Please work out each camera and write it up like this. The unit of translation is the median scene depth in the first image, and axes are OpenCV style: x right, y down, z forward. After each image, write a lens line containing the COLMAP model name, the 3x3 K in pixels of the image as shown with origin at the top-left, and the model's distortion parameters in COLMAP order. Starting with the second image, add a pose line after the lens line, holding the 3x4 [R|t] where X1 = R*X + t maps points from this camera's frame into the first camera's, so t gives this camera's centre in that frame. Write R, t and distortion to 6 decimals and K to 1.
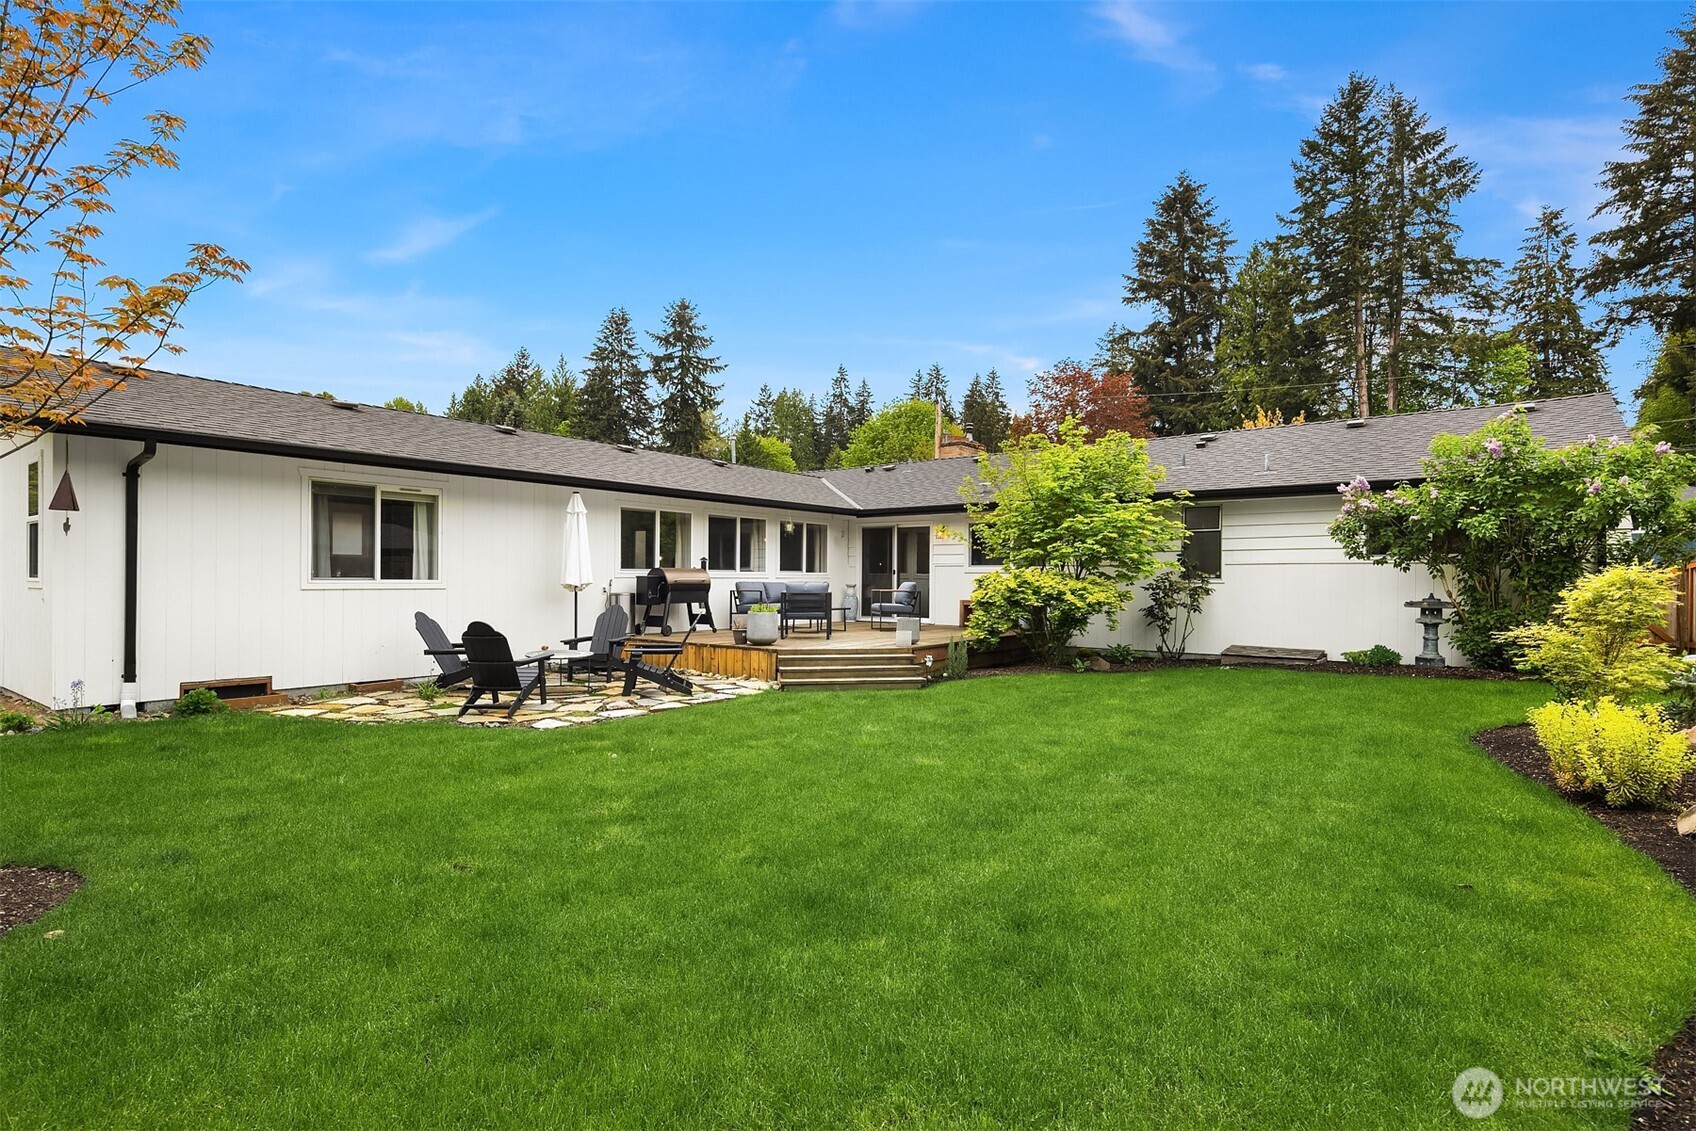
lens RADIAL K [[819.2, 0, 848.0], [0, 819.2, 565.5], [0, 0, 1]] dist [0.000927, -0.003790]
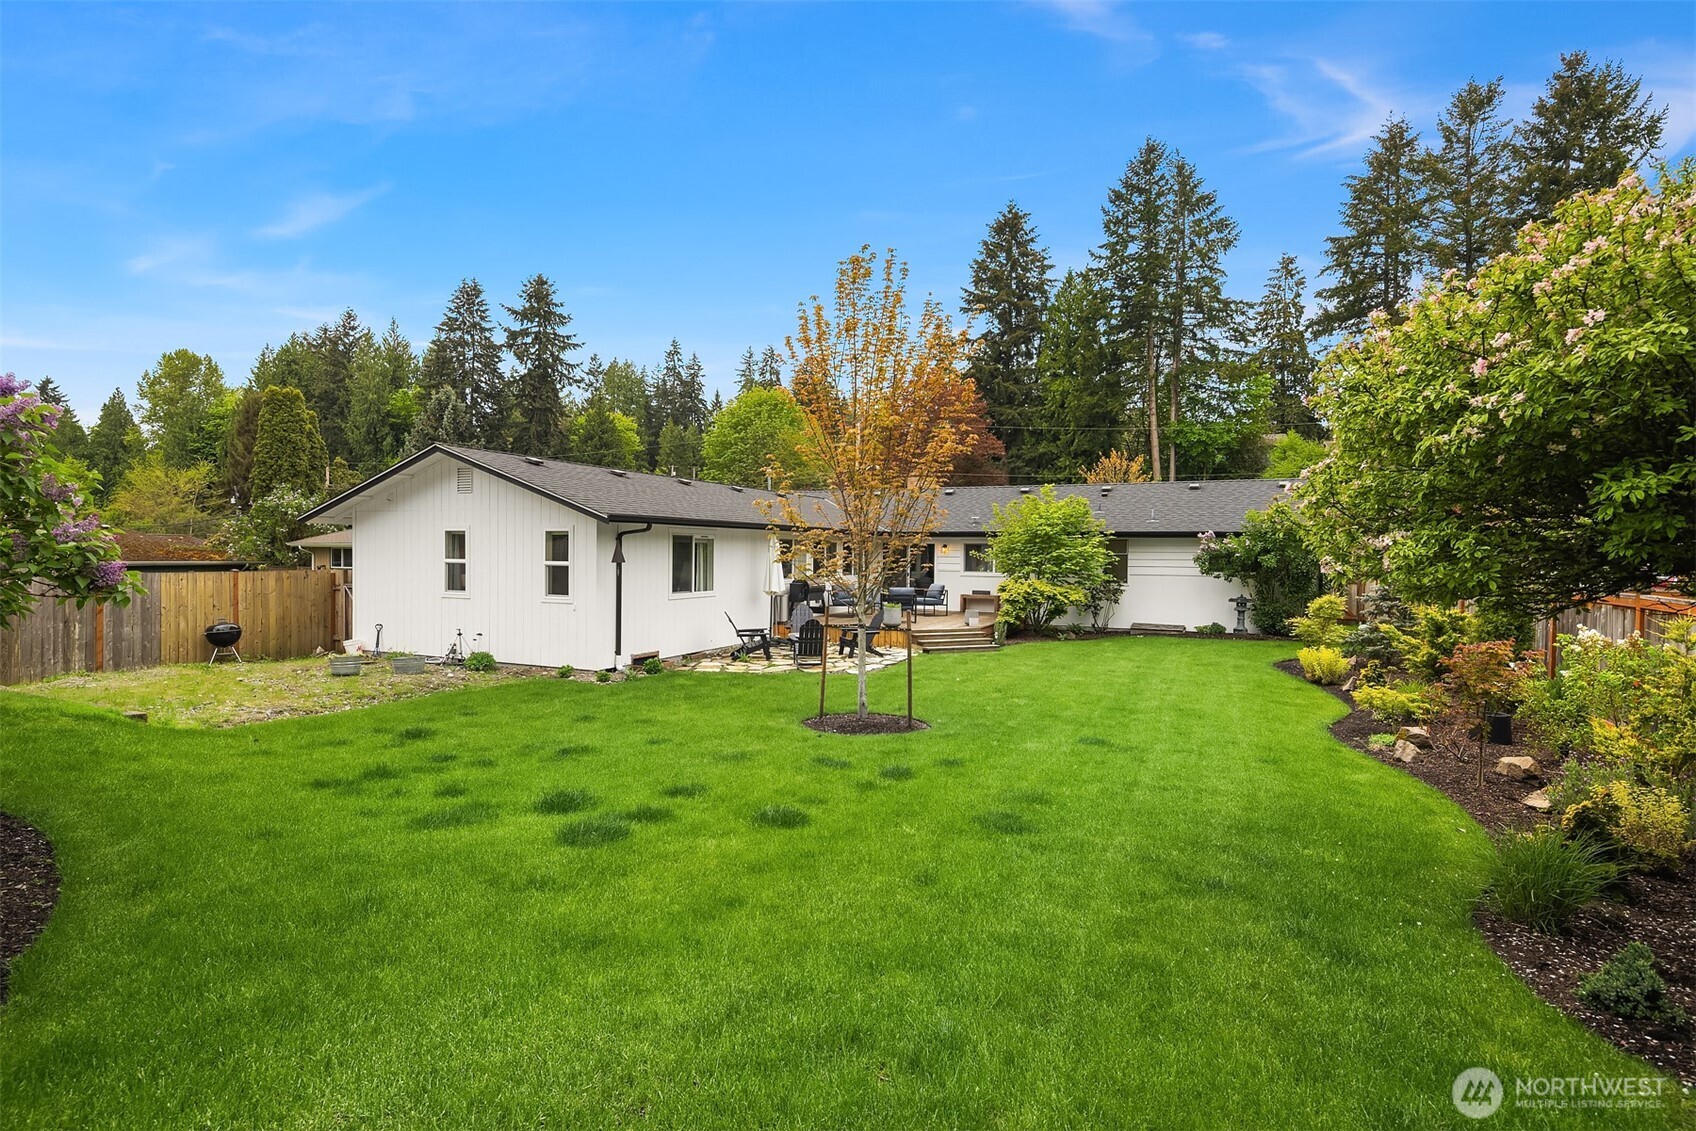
lens RADIAL K [[827.7, 0, 843.1], [0, 827.7, 549.9], [0, 0, 1]] dist [-0.001009, -0.000009]
pose [[0.974935, 0.005983, 0.222410, -0.084578], [-0.009688, 0.999832, 0.015571, -0.012573], [-0.222279, -0.017335, 0.974829, -0.090168]]
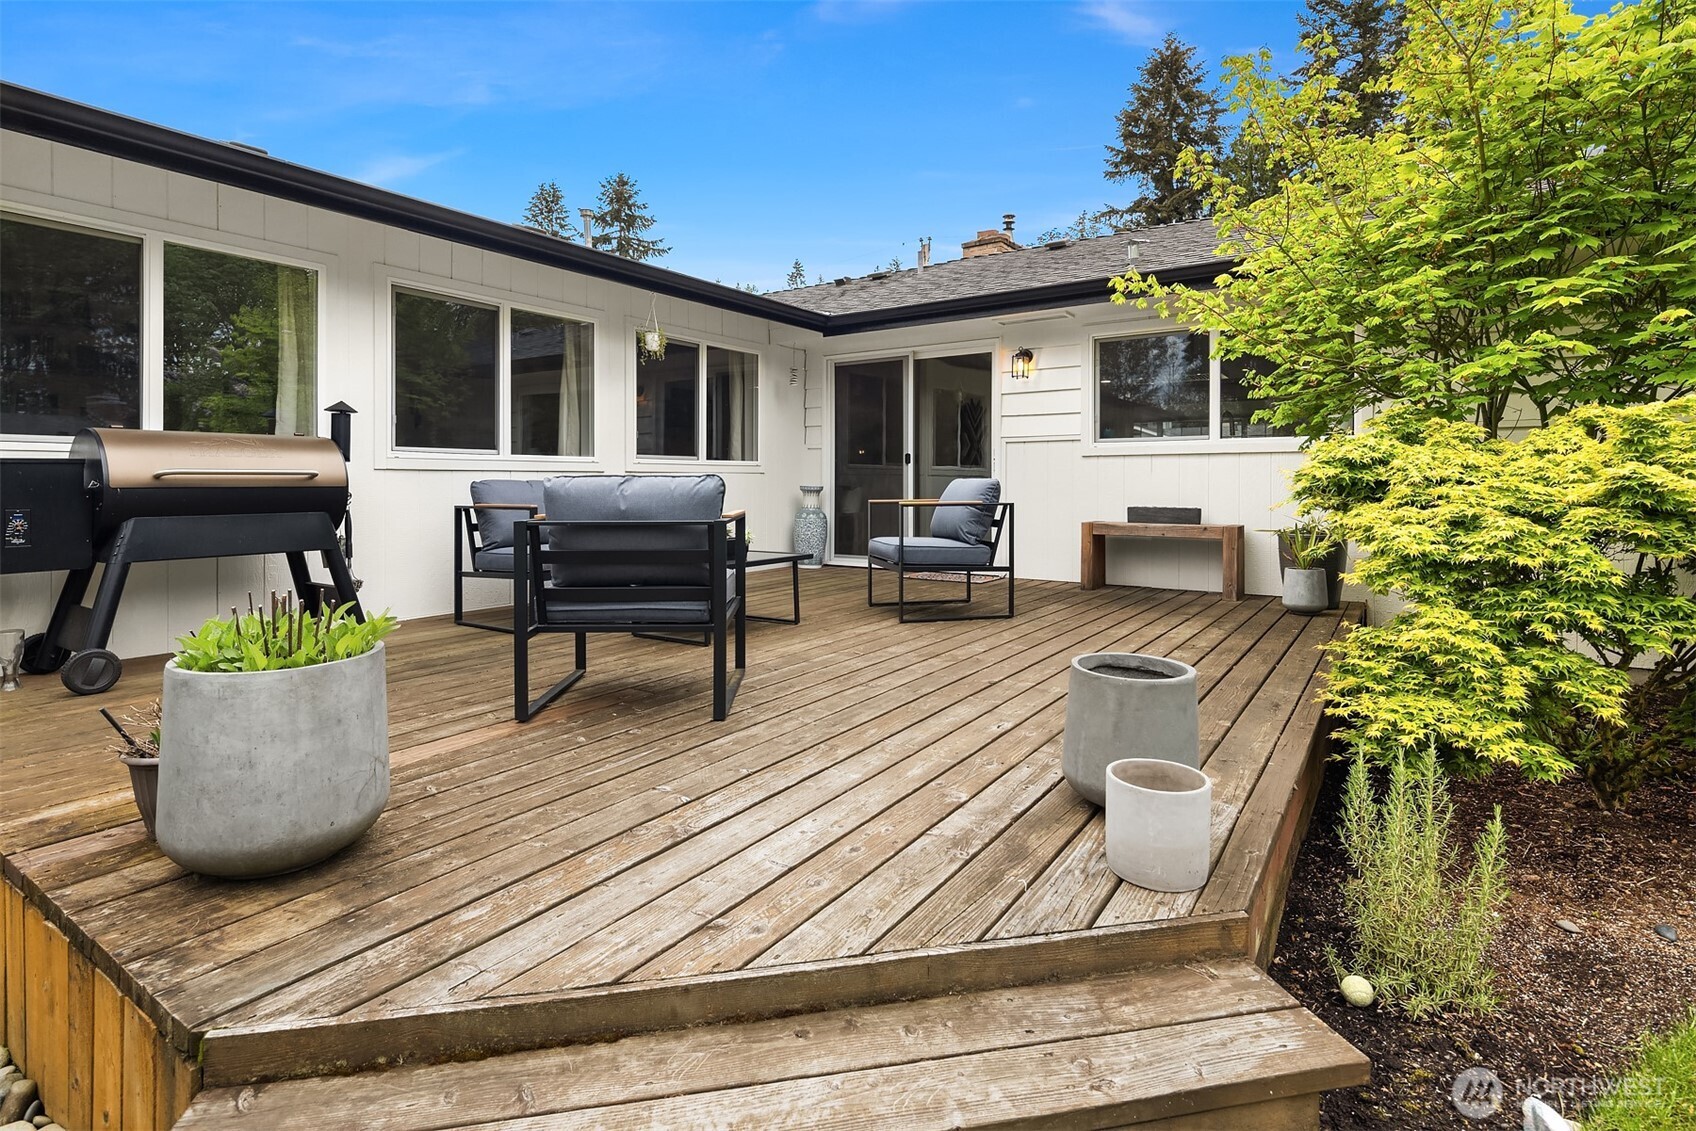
lens RADIAL K [[809.1, 0, 836.0], [0, 809.1, 485.2], [0, 0, 1]] dist [0.000641, -0.000174]
pose [[0.999283, -0.006867, 0.037238, 0.000068], [0.006155, 0.999797, 0.019196, 0.003021], [-0.037362, -0.018953, 0.999122, 0.122988]]
